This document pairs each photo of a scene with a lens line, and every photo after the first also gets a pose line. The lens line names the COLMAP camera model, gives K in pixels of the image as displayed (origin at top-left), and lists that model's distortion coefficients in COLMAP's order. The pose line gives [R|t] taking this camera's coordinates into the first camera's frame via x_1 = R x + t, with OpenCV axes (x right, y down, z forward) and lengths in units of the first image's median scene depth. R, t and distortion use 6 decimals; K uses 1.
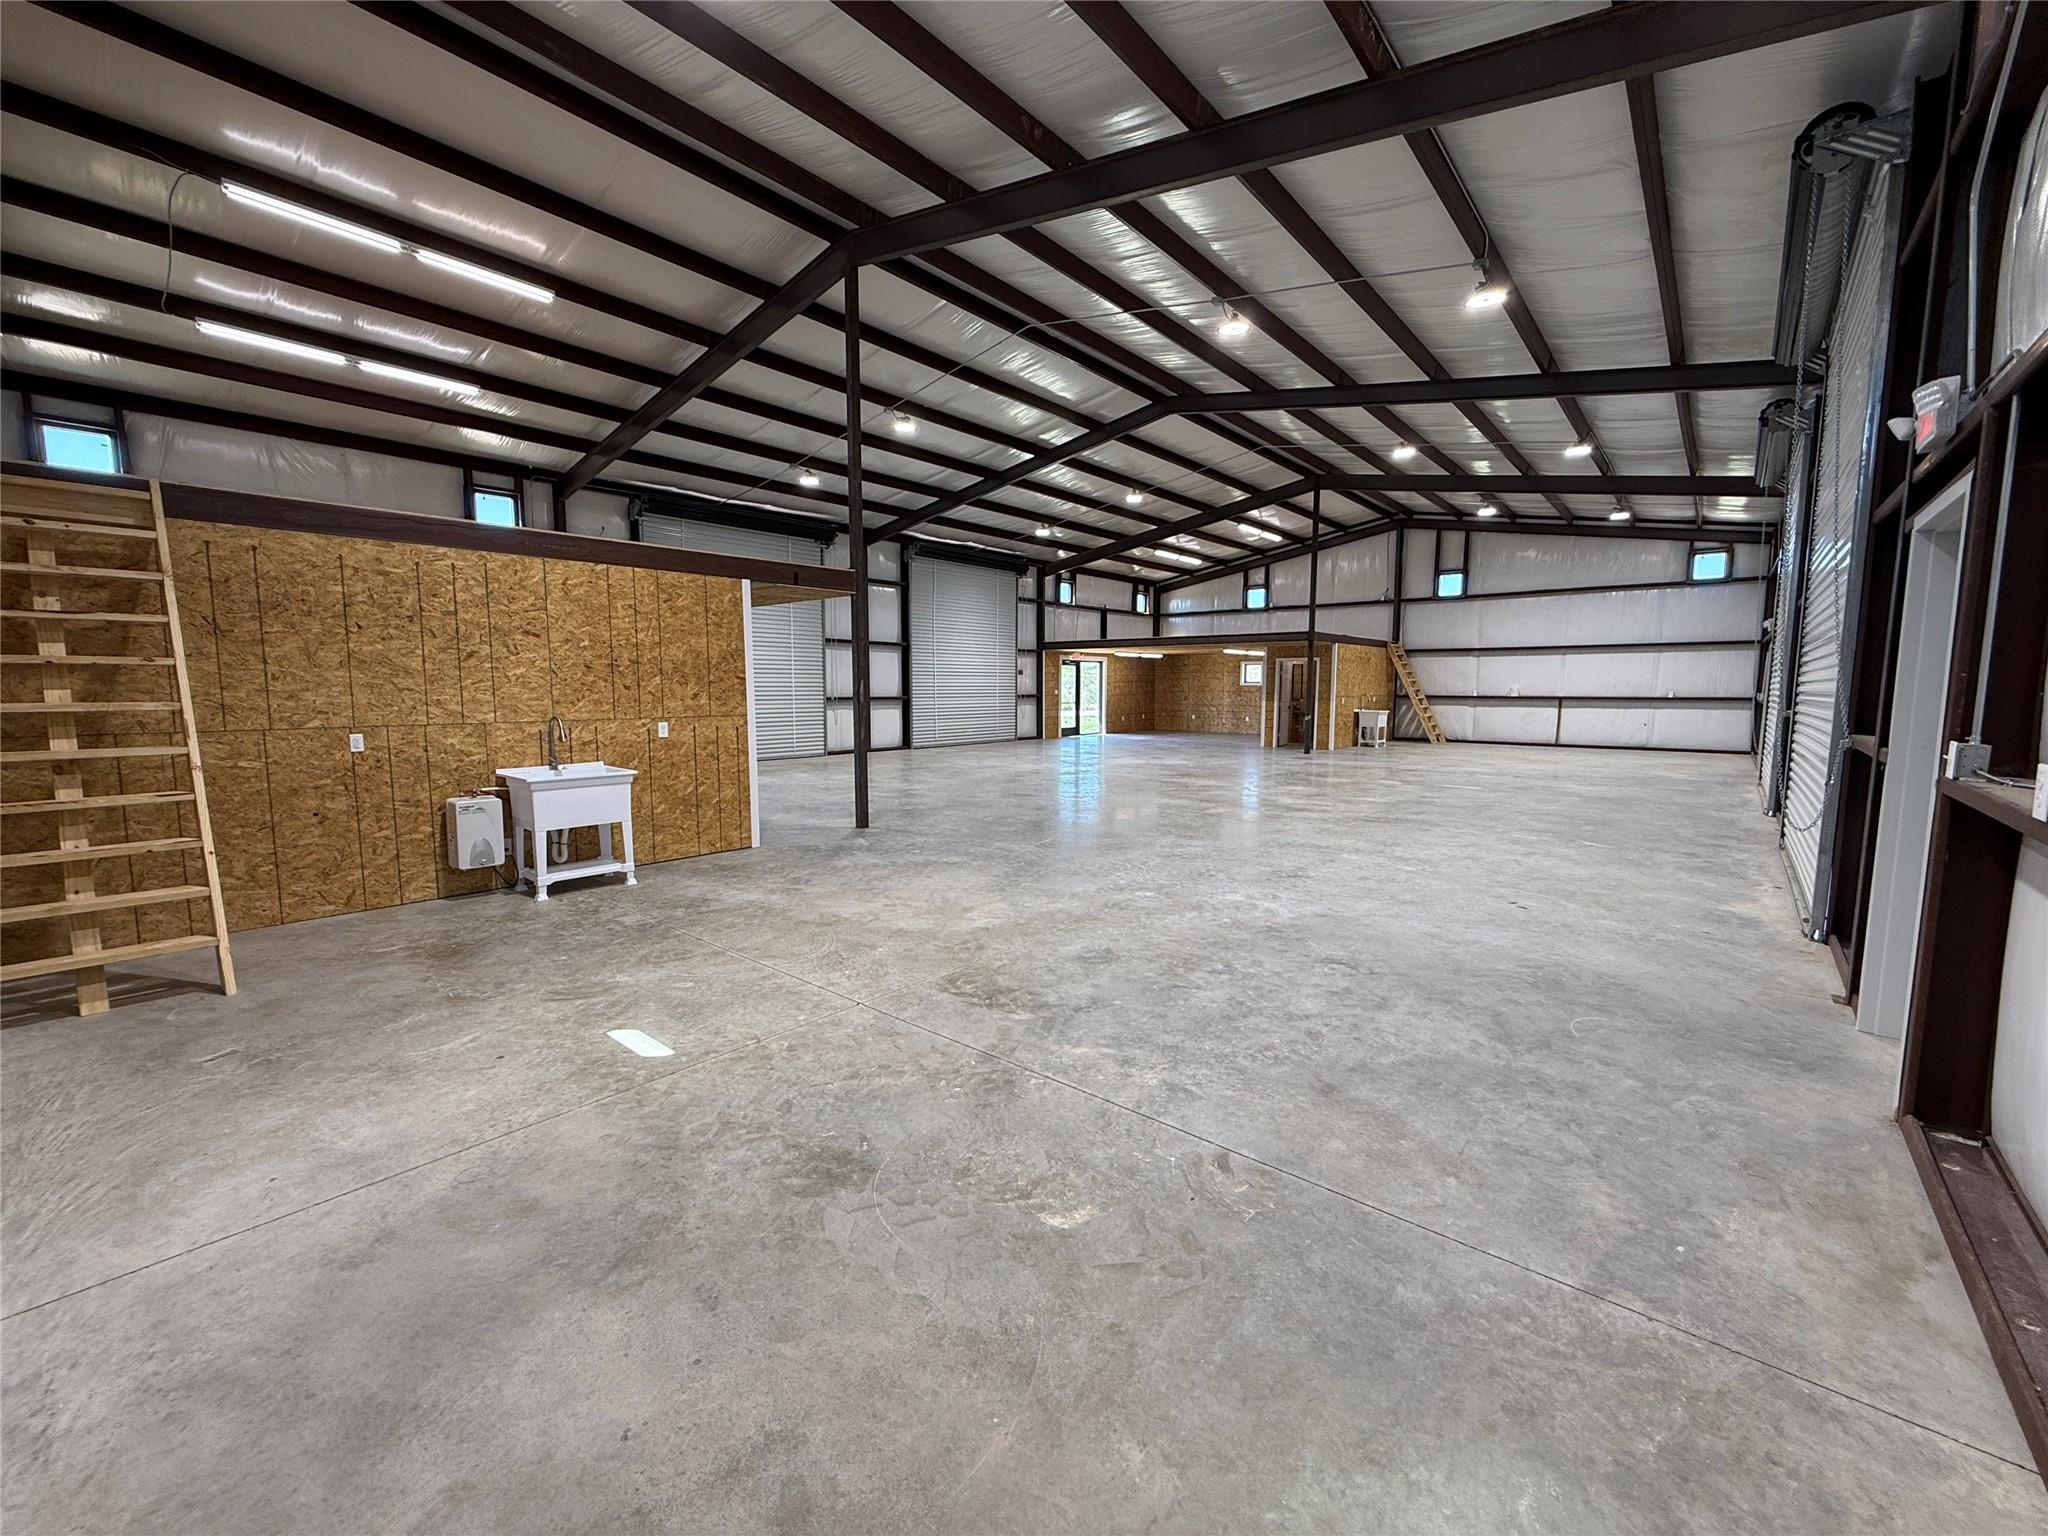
lens RADIAL K [[817.2, 0, 1037.4], [0, 817.2, 767.2], [0, 0, 1]] dist [0.003811, -0.001017]
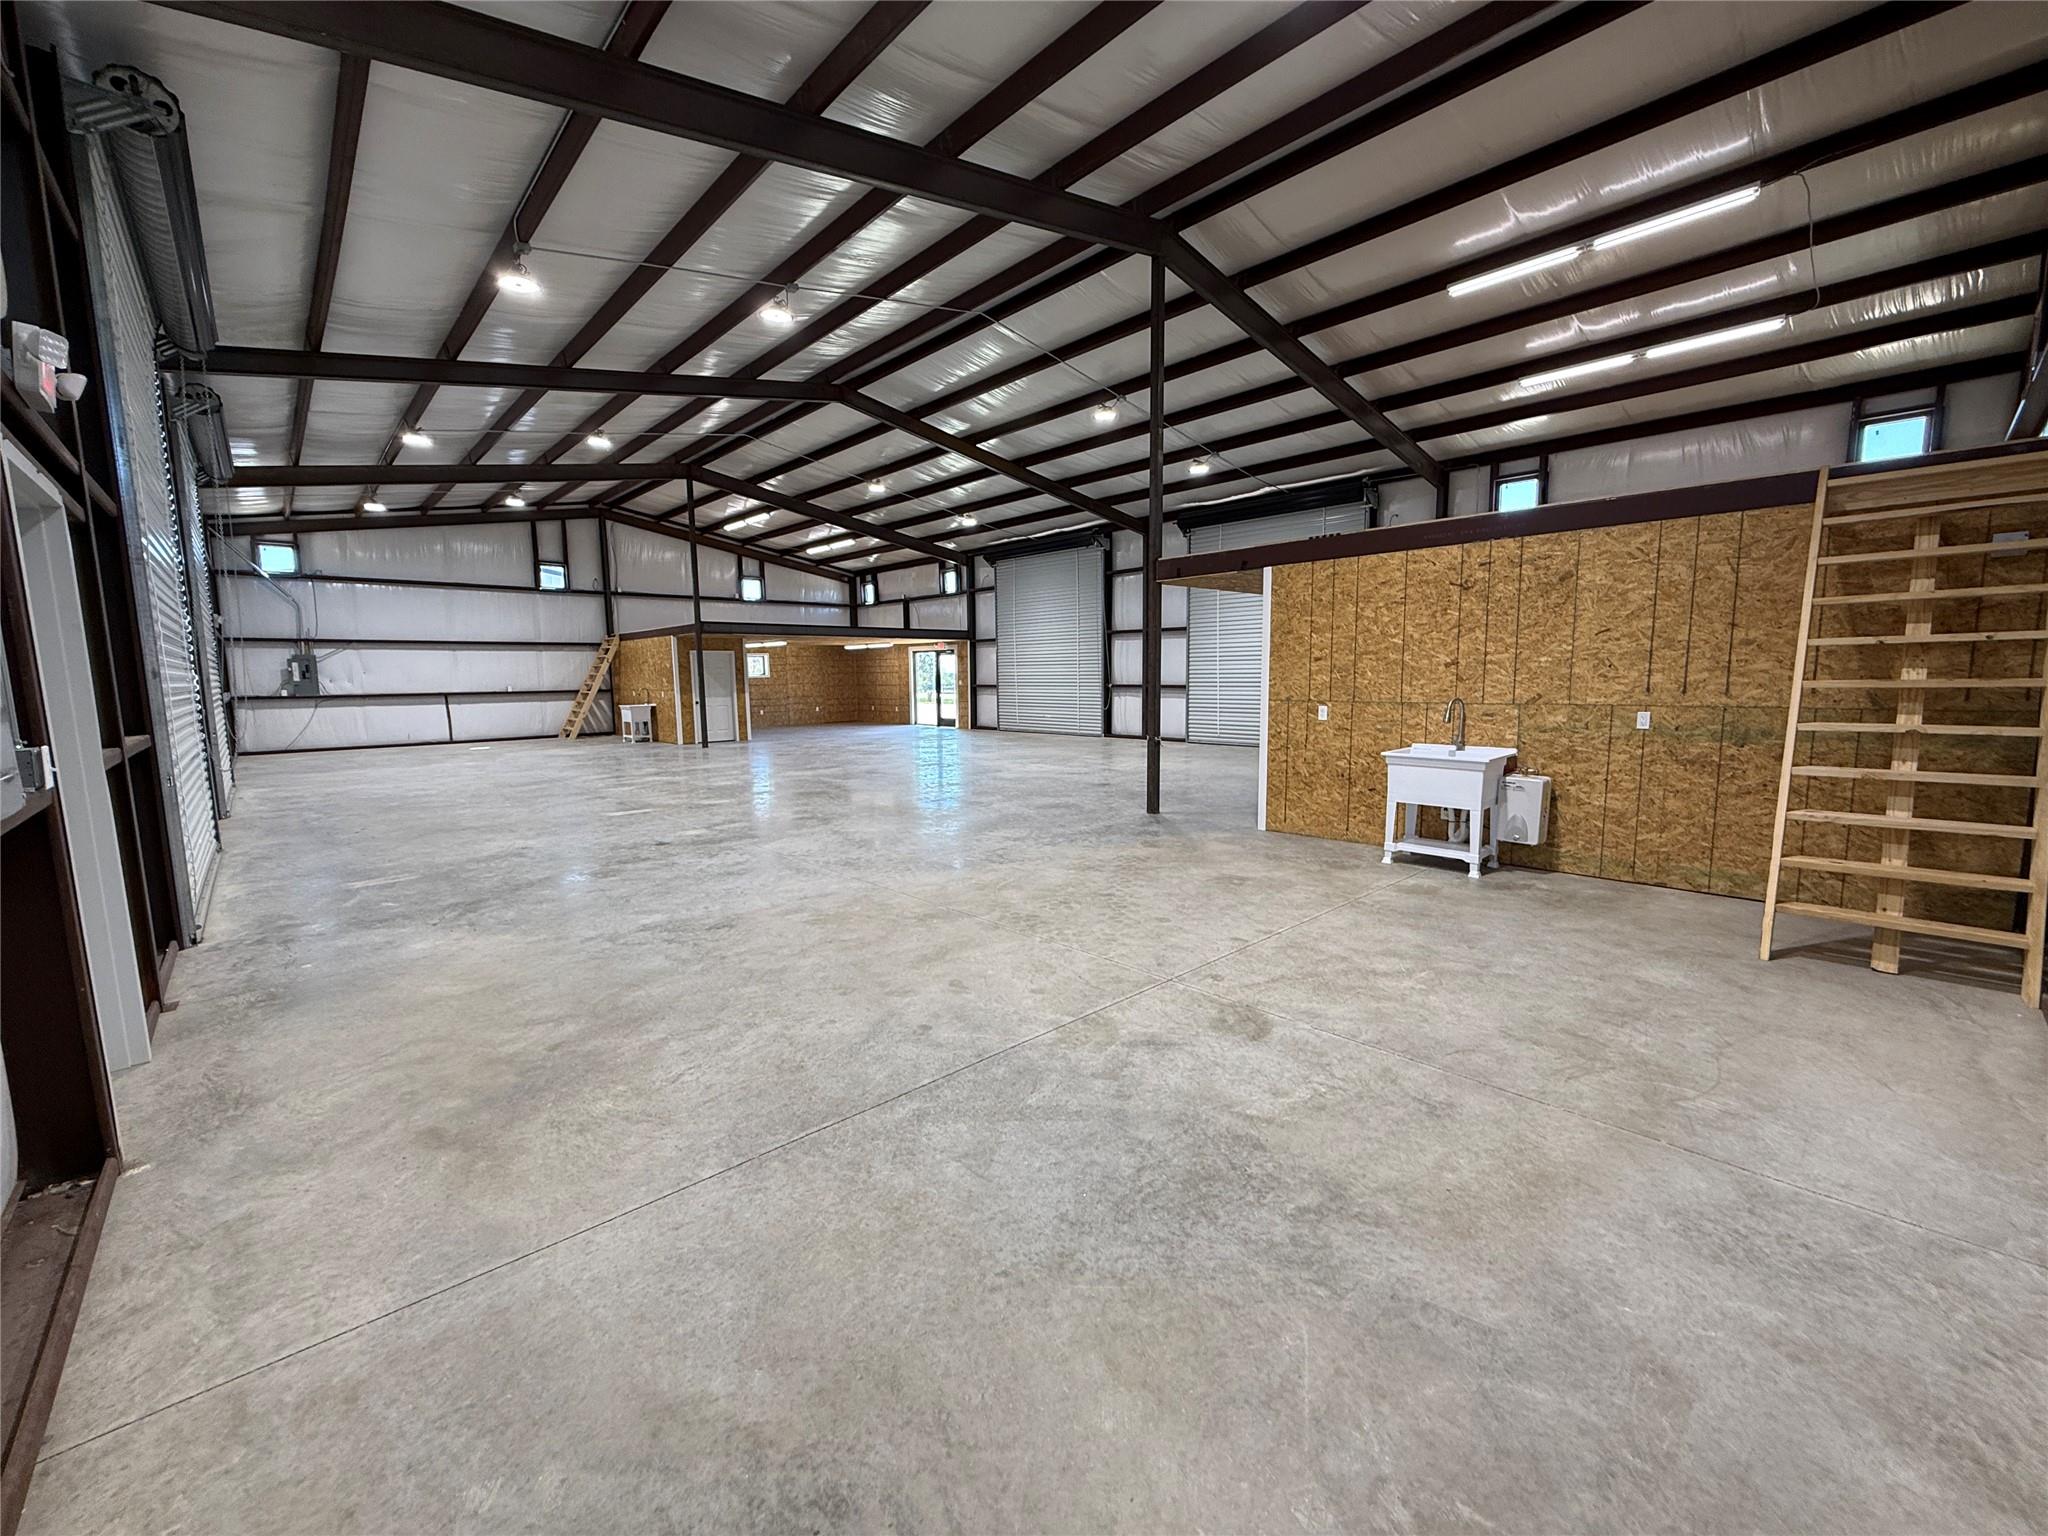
lens RADIAL K [[817.2, 0, 1024.6], [0, 817.2, 762.6], [0, 0, 1]] dist [0.003811, -0.001017]
pose [[-0.120883, 0.107734, -0.986803, 0.640346], [-0.086343, 0.989184, 0.118571, -0.074933], [0.988905, 0.099537, -0.110273, 0.755168]]
